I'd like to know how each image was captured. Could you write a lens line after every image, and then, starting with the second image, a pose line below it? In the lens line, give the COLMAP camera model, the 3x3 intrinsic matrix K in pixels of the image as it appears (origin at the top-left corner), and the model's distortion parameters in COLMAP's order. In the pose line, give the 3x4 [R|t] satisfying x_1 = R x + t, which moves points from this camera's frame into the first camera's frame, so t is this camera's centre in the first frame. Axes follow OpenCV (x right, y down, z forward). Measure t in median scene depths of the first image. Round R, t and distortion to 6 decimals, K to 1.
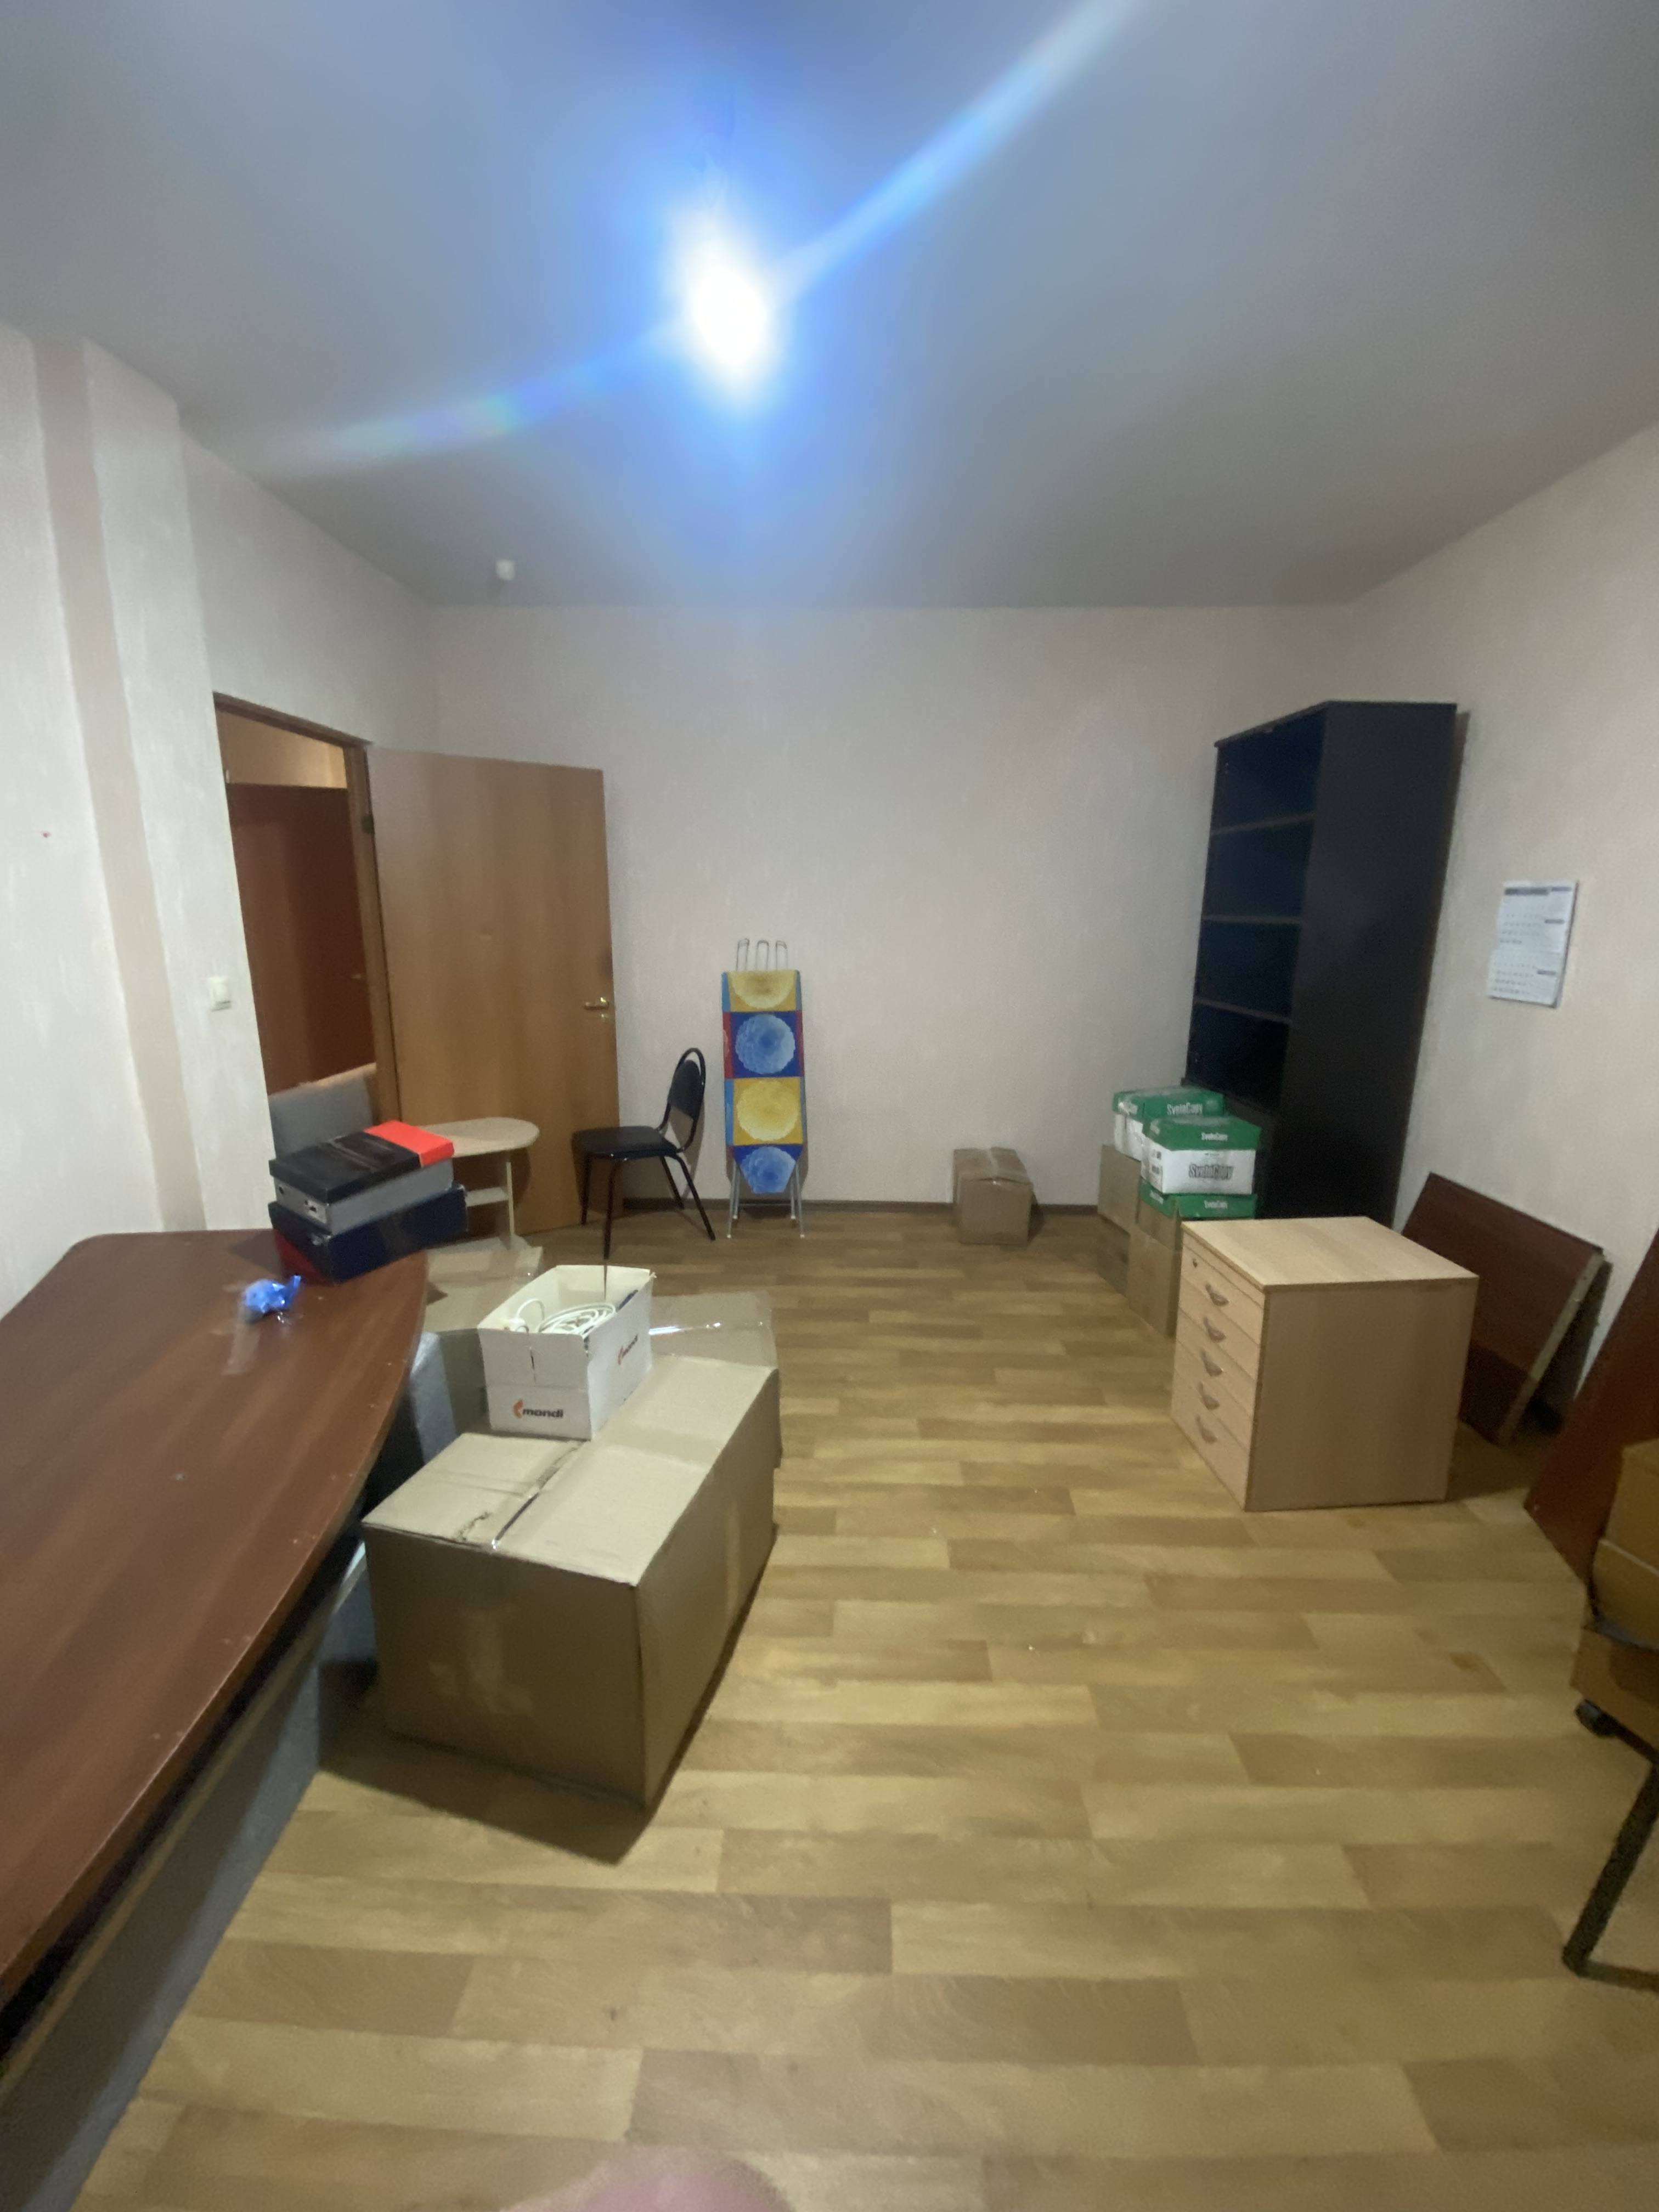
lens RADIAL K [[918.9, 0, 839.8], [0, 918.9, 1097.2], [0, 0, 1]] dist [-0.000674, -0.000111]
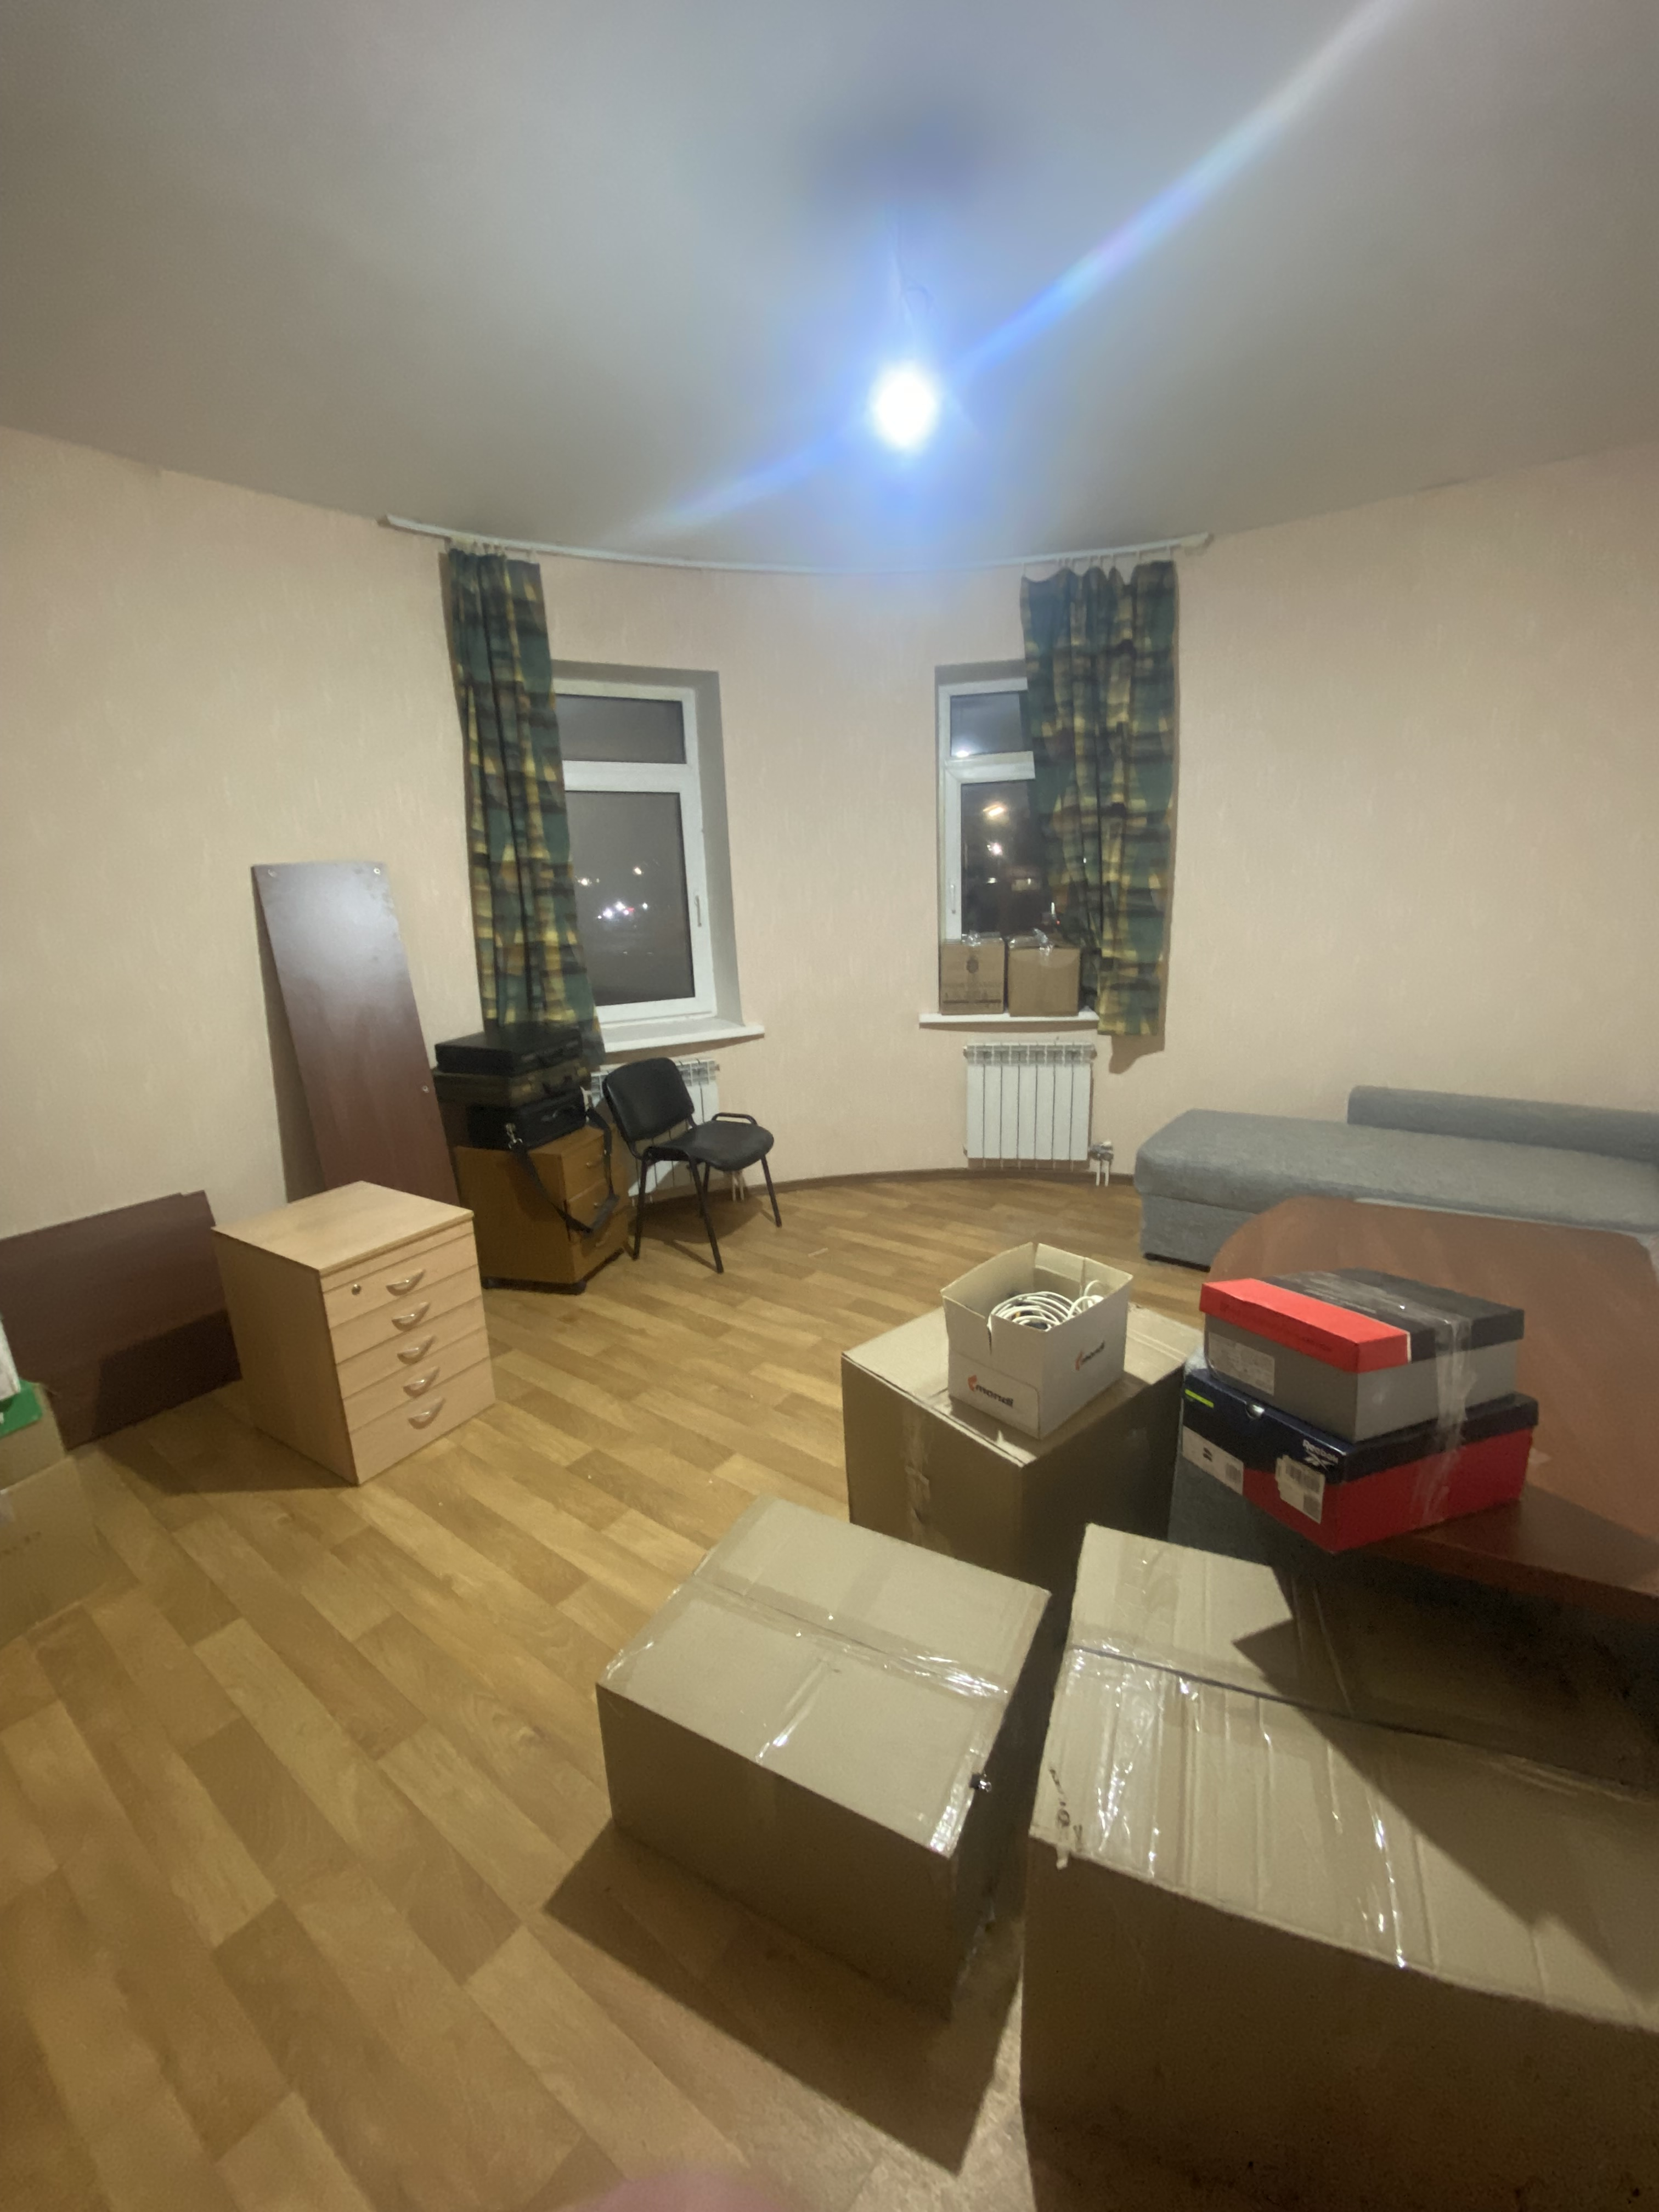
lens RADIAL K [[918.9, 0, 839.8], [0, 918.9, 1097.2], [0, 0, 1]] dist [-0.000674, -0.000111]
pose [[-0.820921, -0.091928, 0.563593, -0.576108], [0.171138, 0.901986, 0.396400, -0.308517], [-0.544794, 0.421865, -0.724727, 1.543474]]
